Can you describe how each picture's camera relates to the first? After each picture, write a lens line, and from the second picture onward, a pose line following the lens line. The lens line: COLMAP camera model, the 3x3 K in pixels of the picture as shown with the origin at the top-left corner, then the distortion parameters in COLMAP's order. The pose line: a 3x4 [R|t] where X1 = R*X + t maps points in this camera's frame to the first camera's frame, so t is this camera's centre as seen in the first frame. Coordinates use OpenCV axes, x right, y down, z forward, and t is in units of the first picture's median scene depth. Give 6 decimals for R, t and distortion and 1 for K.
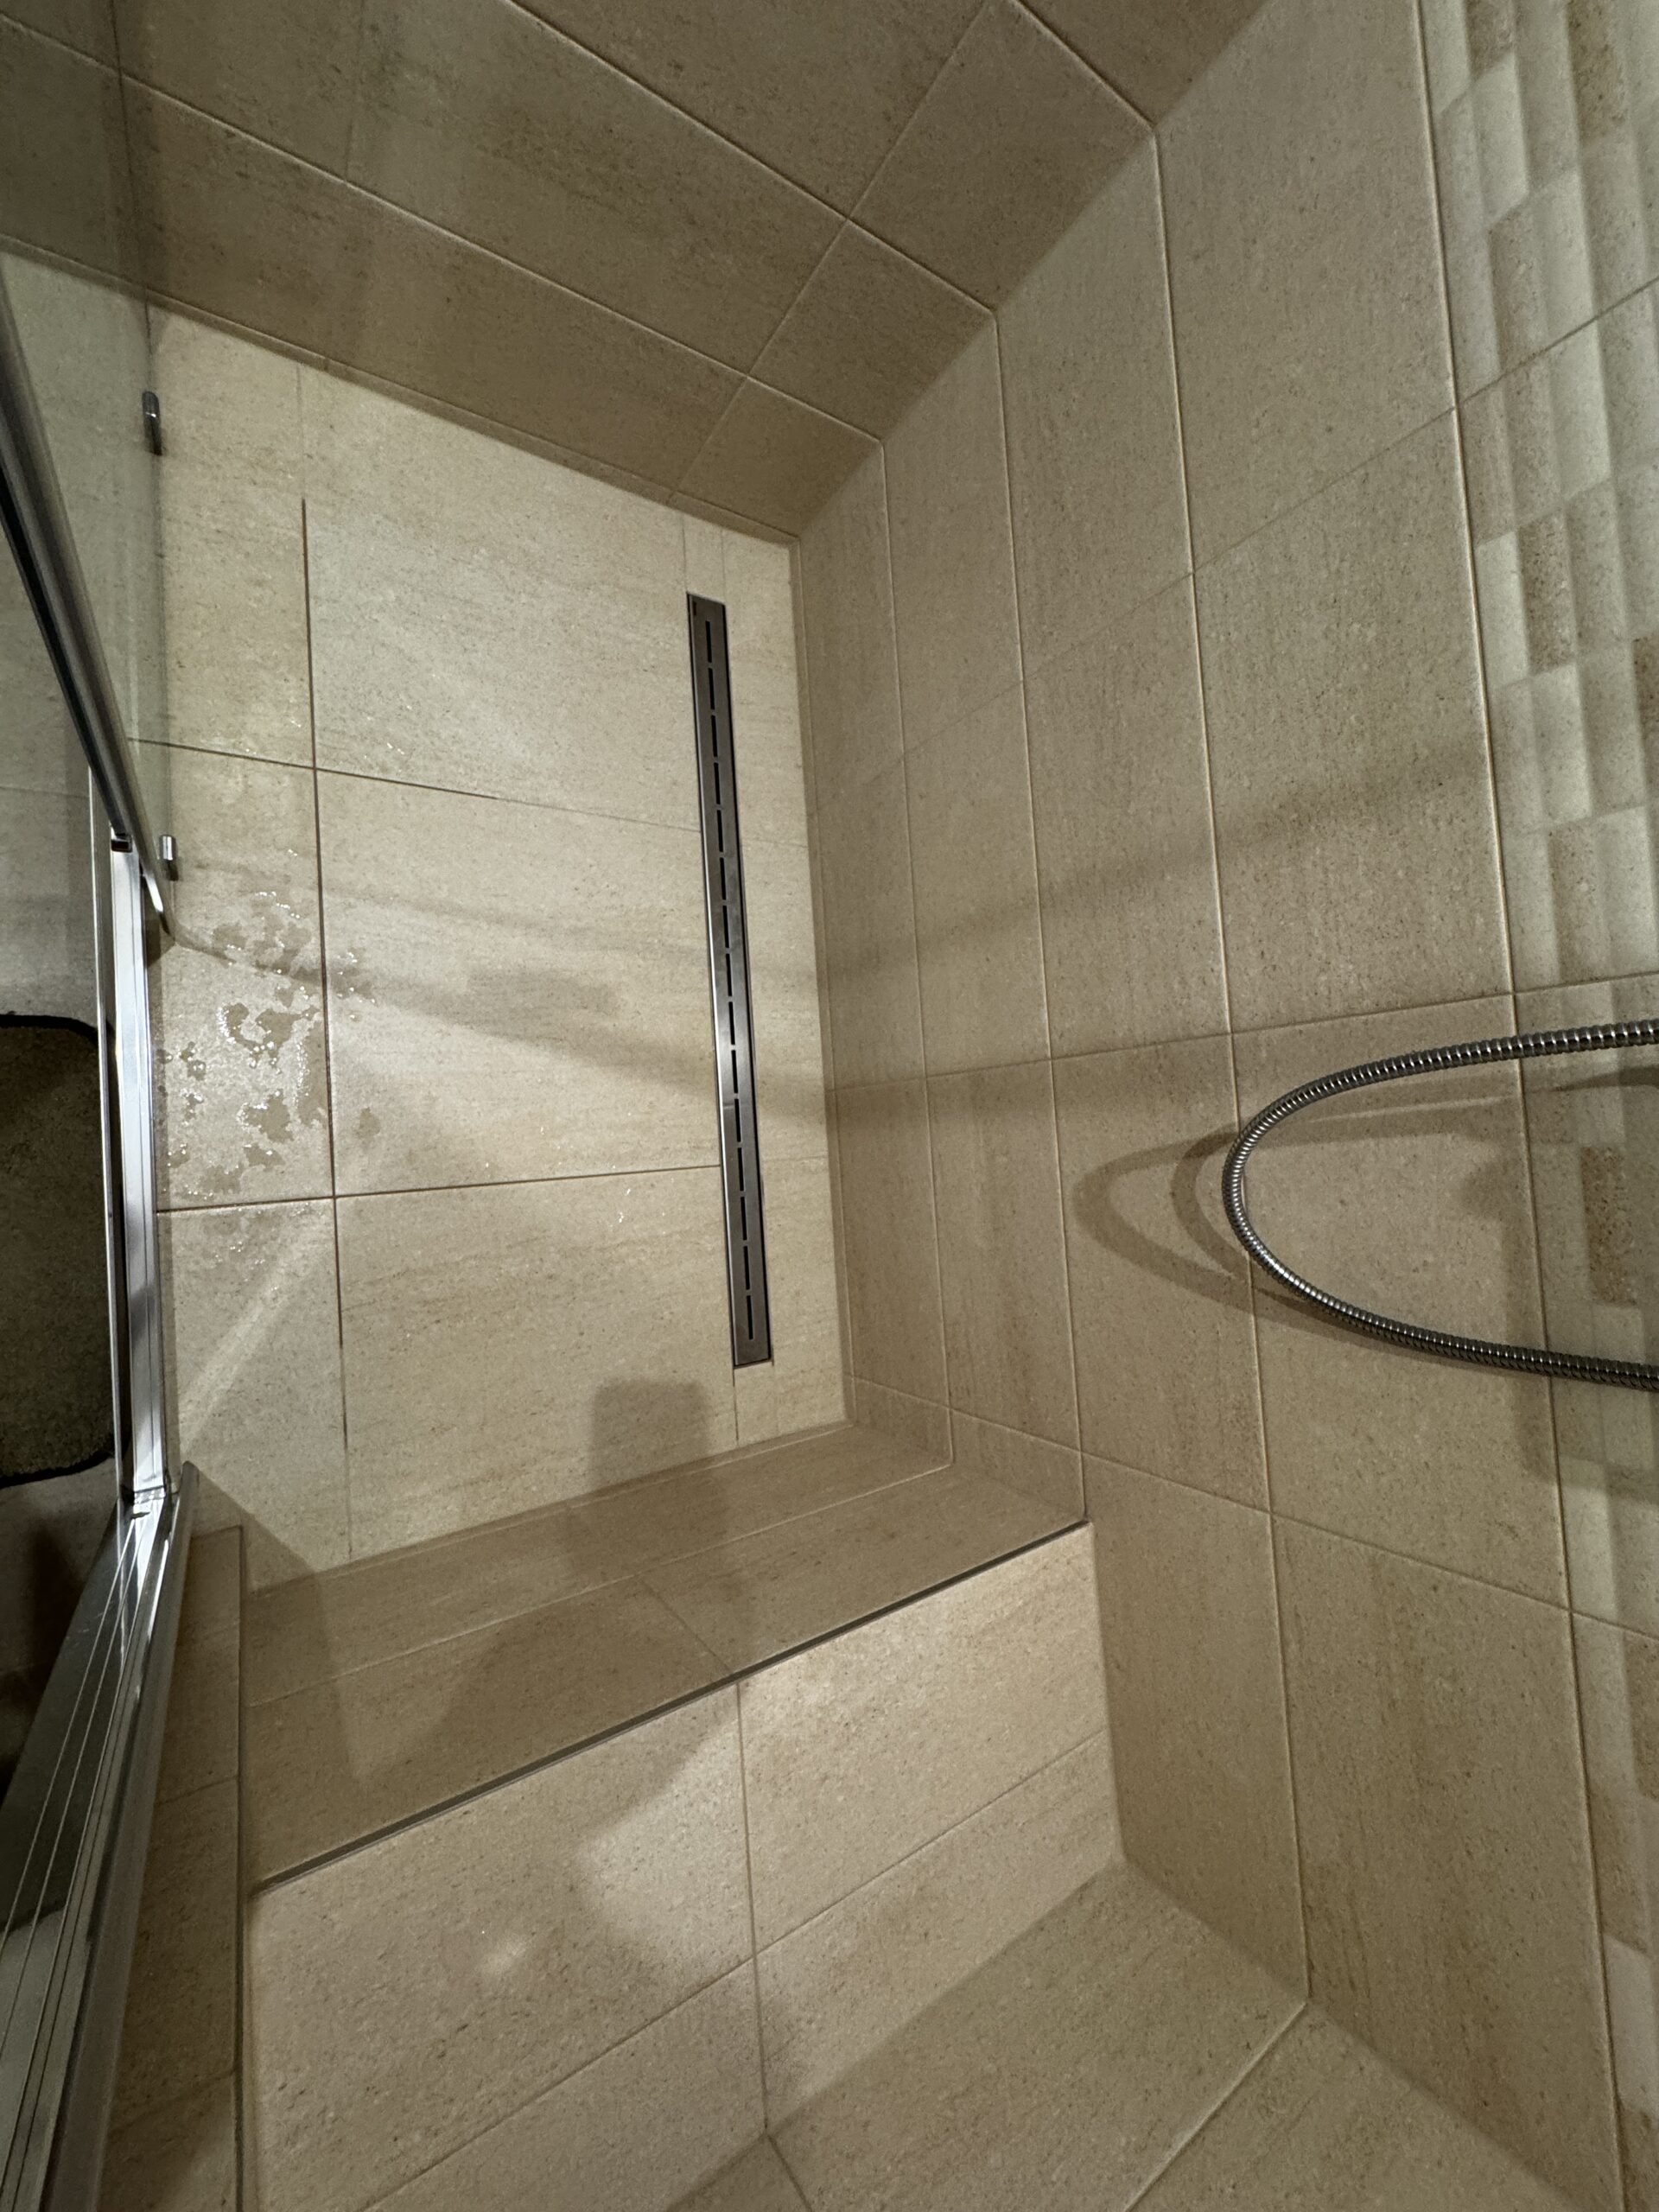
lens RADIAL K [[882.4, 0, 833.5], [0, 882.4, 1106.2], [0, 0, 1]] dist [-0.002478, -0.000339]
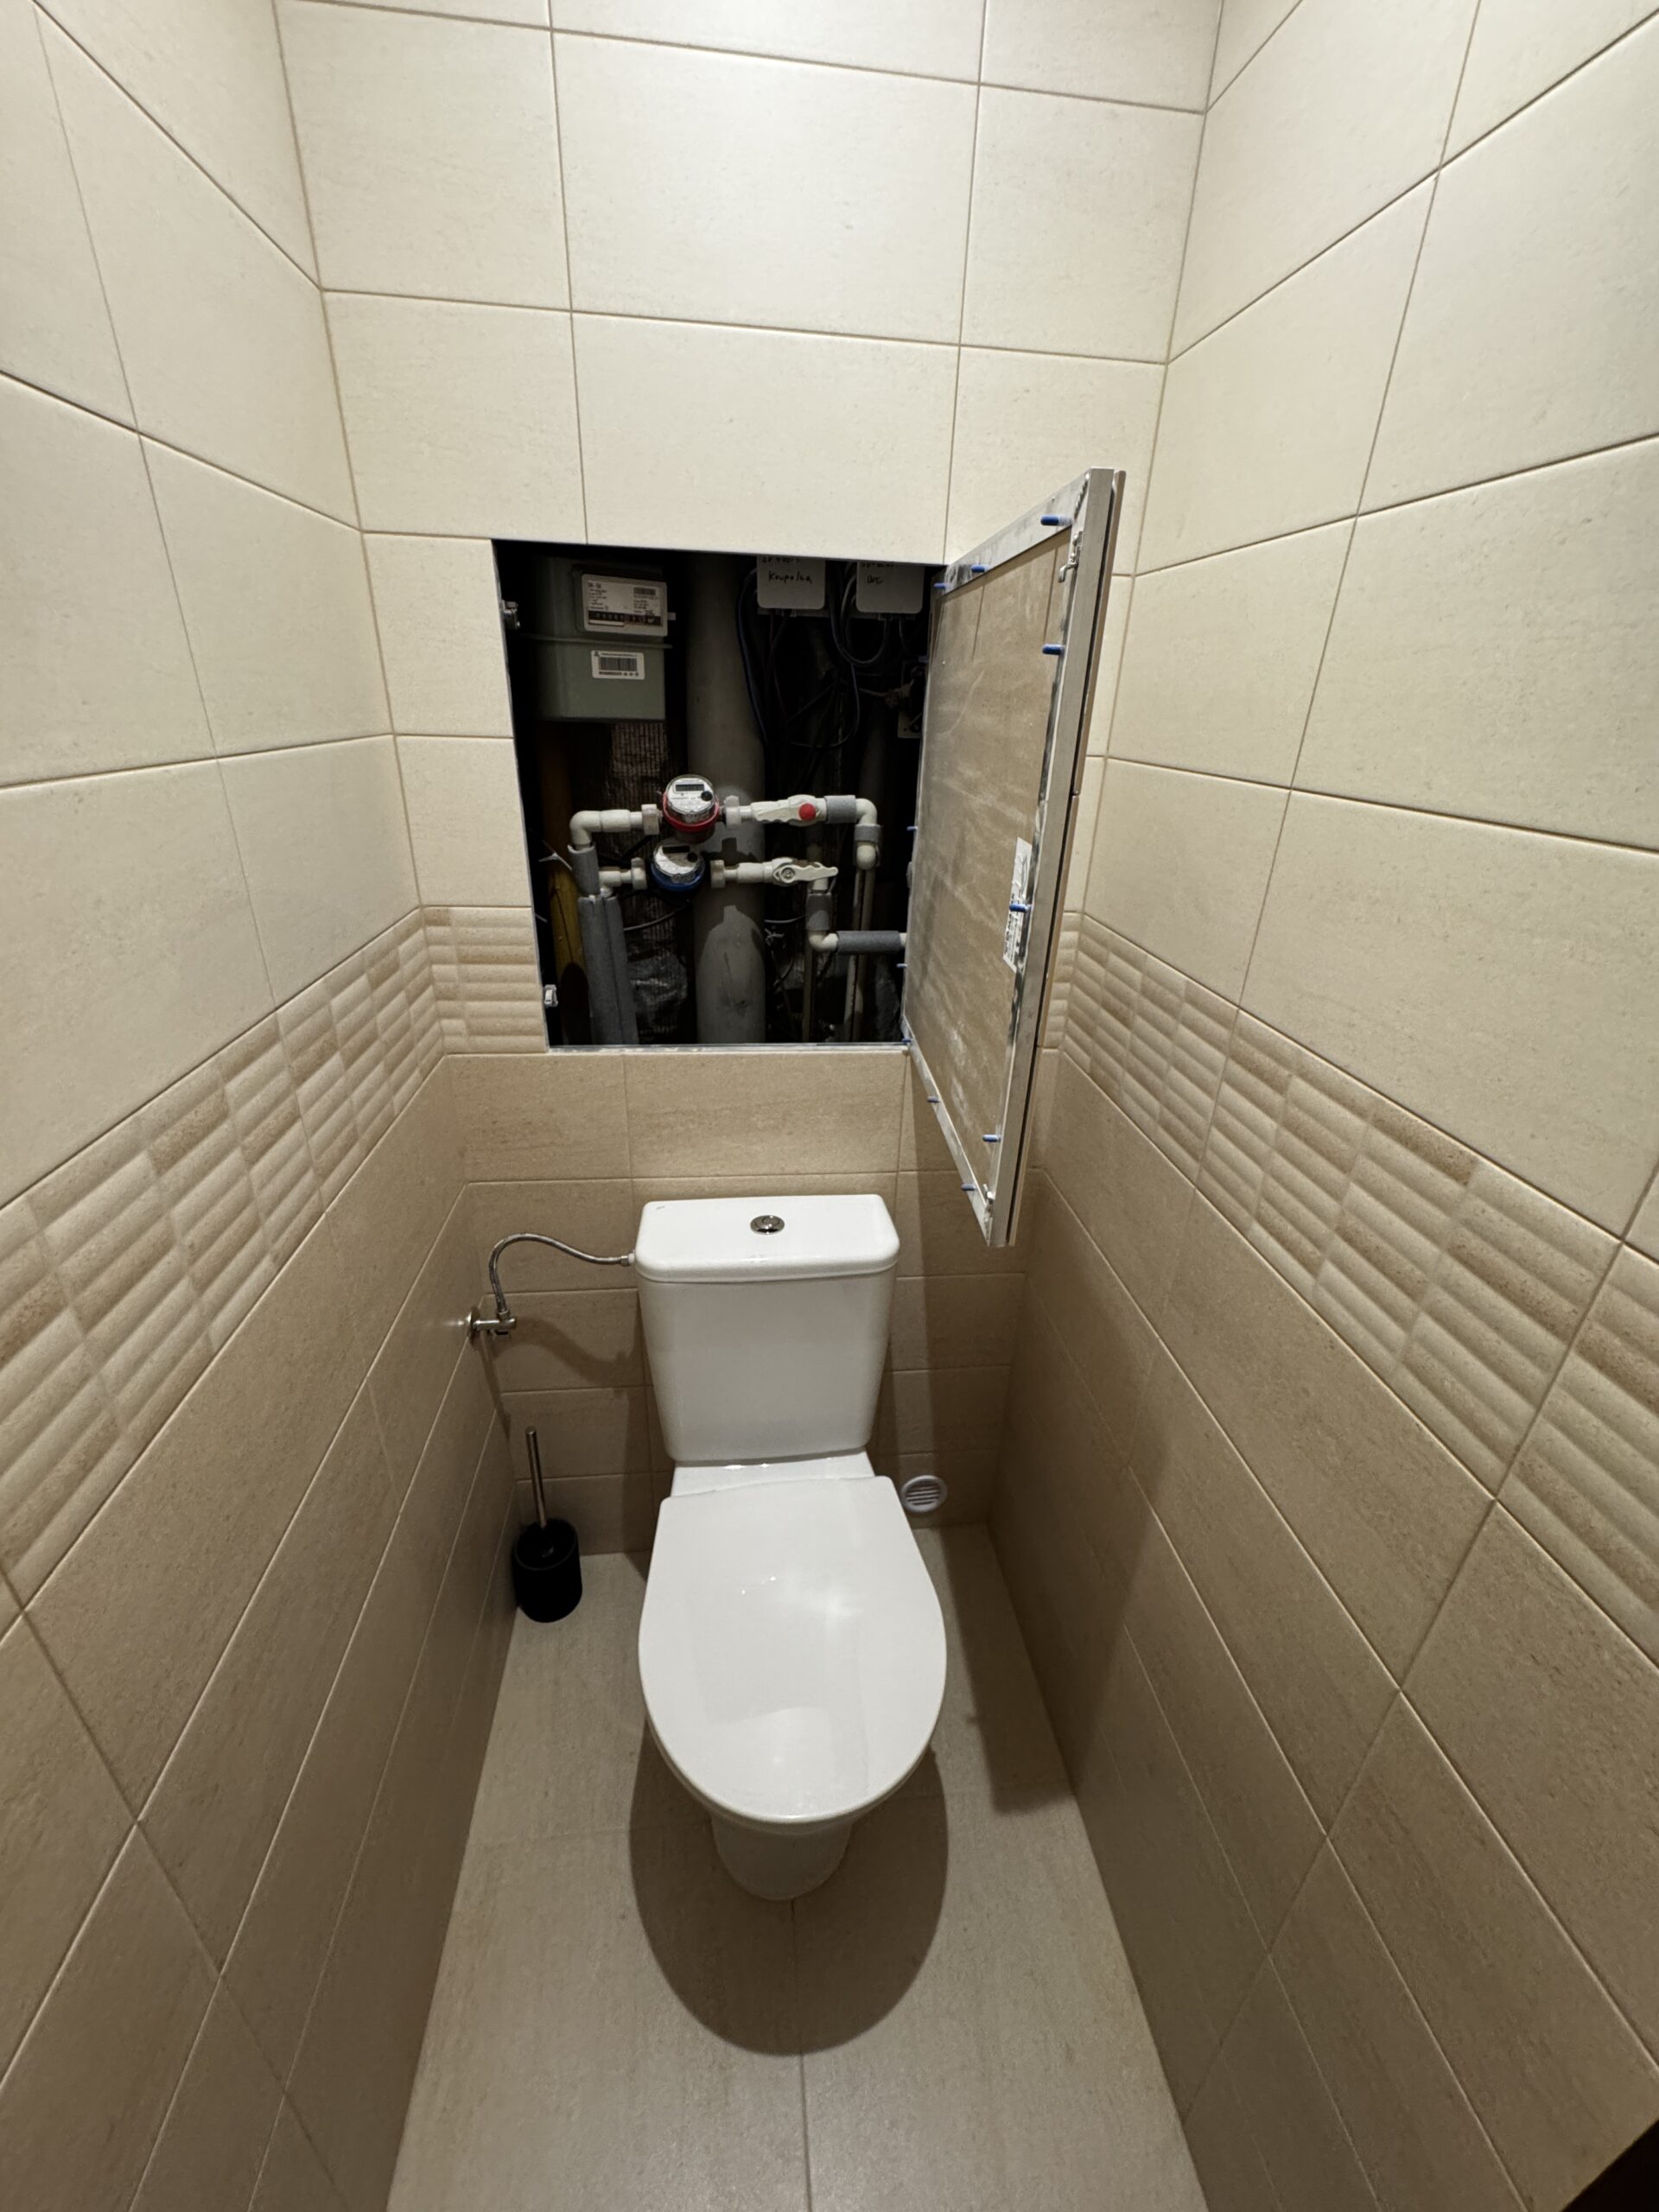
lens RADIAL K [[880.9, 0, 834.9], [0, 880.9, 1106.3], [0, 0, 1]] dist [-0.001618, 0.000125]
pose [[0.848824, -0.492248, -0.192847, 0.404824], [0.083070, 0.484427, -0.870879, 0.337482], [0.522108, 0.723203, 0.452084, -0.112420]]
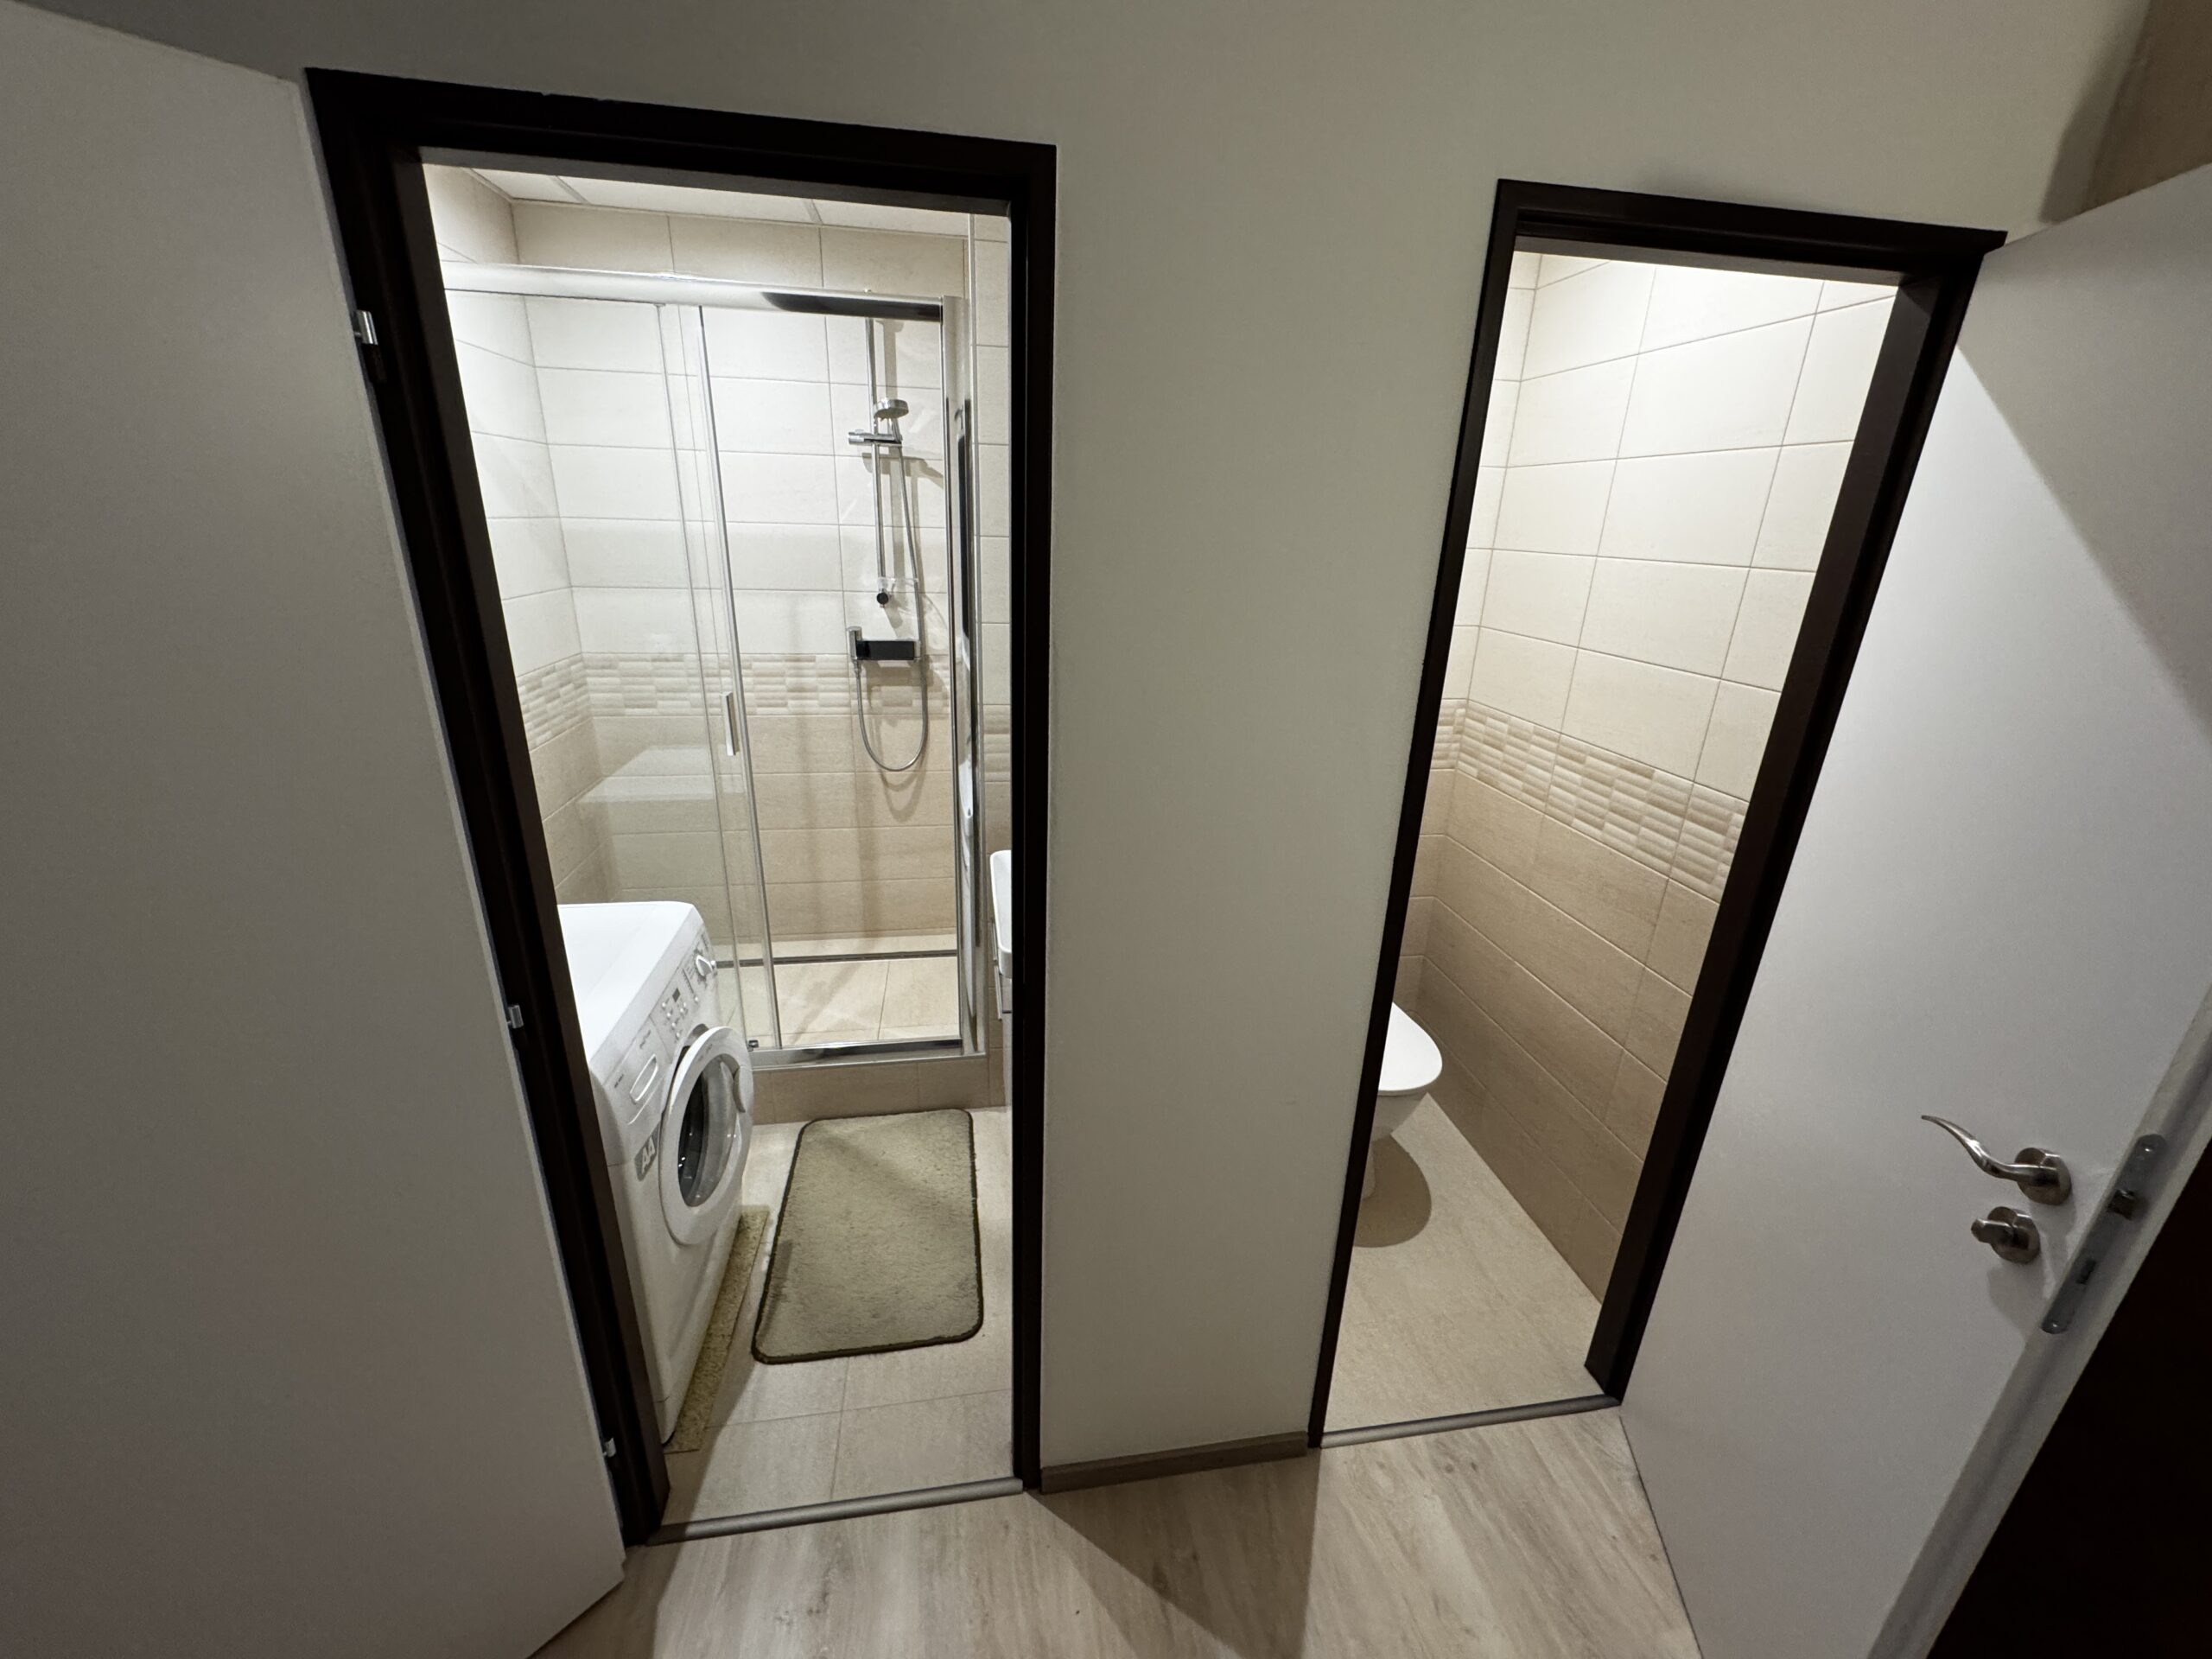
lens RADIAL K [[882.4, 0, 1106.0], [0, 882.4, 829.5], [0, 0, 1]] dist [-0.002478, -0.000339]
pose [[-0.050111, -0.803542, 0.593135, -2.084357], [0.987557, 0.048774, 0.149509, 0.433203], [-0.149067, 0.593246, 0.791099, -2.083670]]
